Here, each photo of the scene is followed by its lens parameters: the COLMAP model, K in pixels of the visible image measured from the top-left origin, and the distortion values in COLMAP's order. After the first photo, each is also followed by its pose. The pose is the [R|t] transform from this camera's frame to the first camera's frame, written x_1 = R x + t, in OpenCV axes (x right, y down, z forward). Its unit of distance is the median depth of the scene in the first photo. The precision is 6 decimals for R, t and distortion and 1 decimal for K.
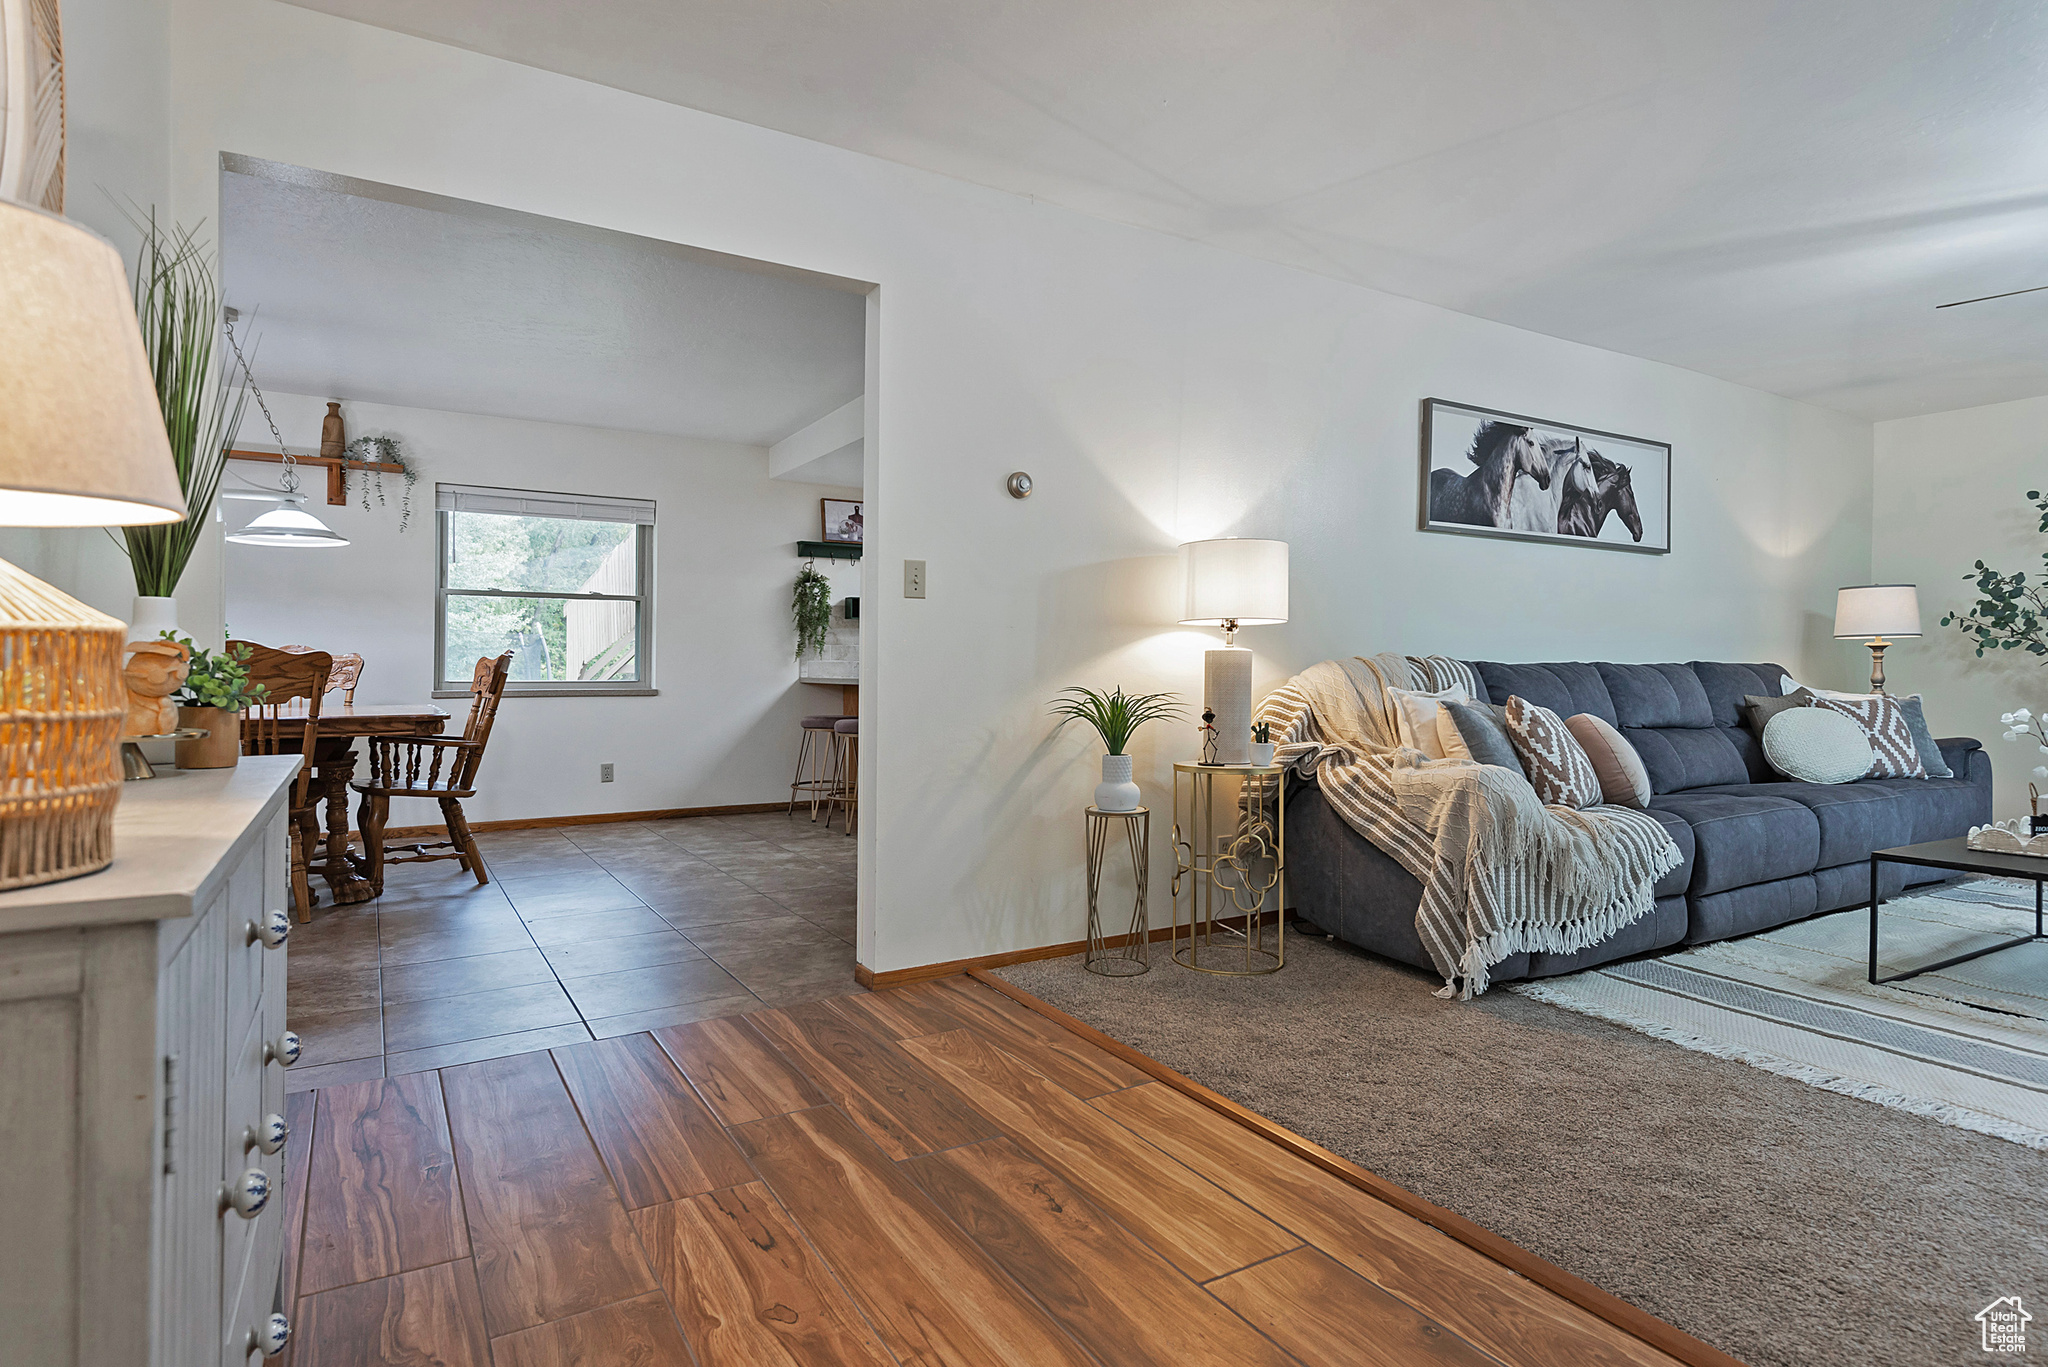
lens RADIAL K [[1049.4, 0, 1024.0], [0, 1049.4, 683.5], [0, 0, 1]] dist [0.001827, 0.000230]
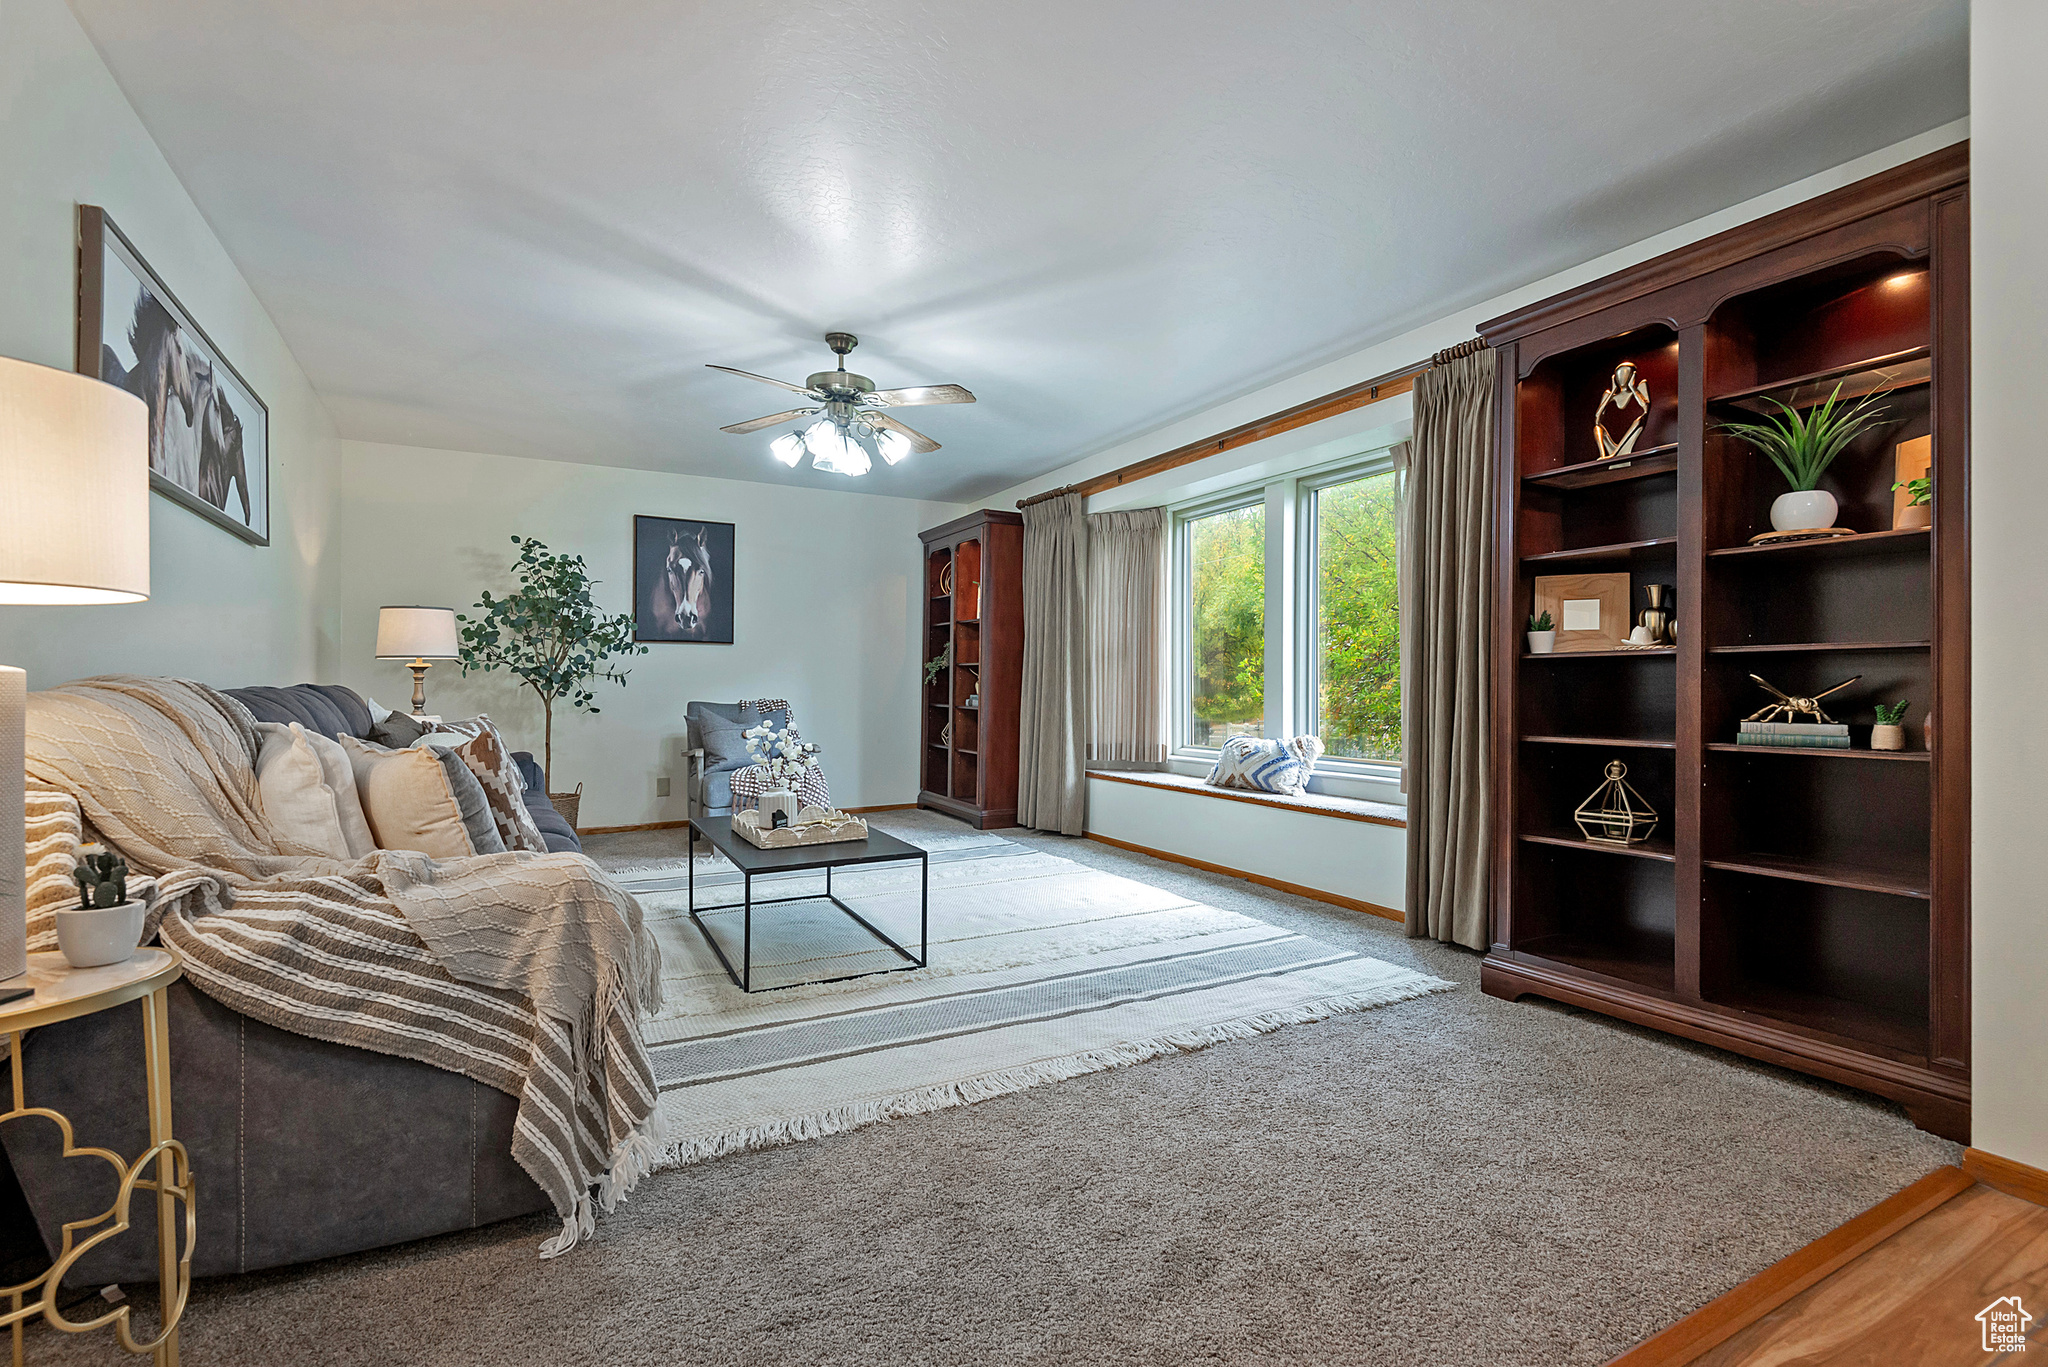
lens RADIAL K [[952.7, 0, 1024.0], [0, 952.7, 683.5], [0, 0, 1]] dist [0.000405, -0.000229]
pose [[0.028234, -0.005792, 0.999585, -0.129130], [0.017900, 0.999826, 0.005288, -0.024264], [-0.999441, 0.017743, 0.028332, 0.660234]]
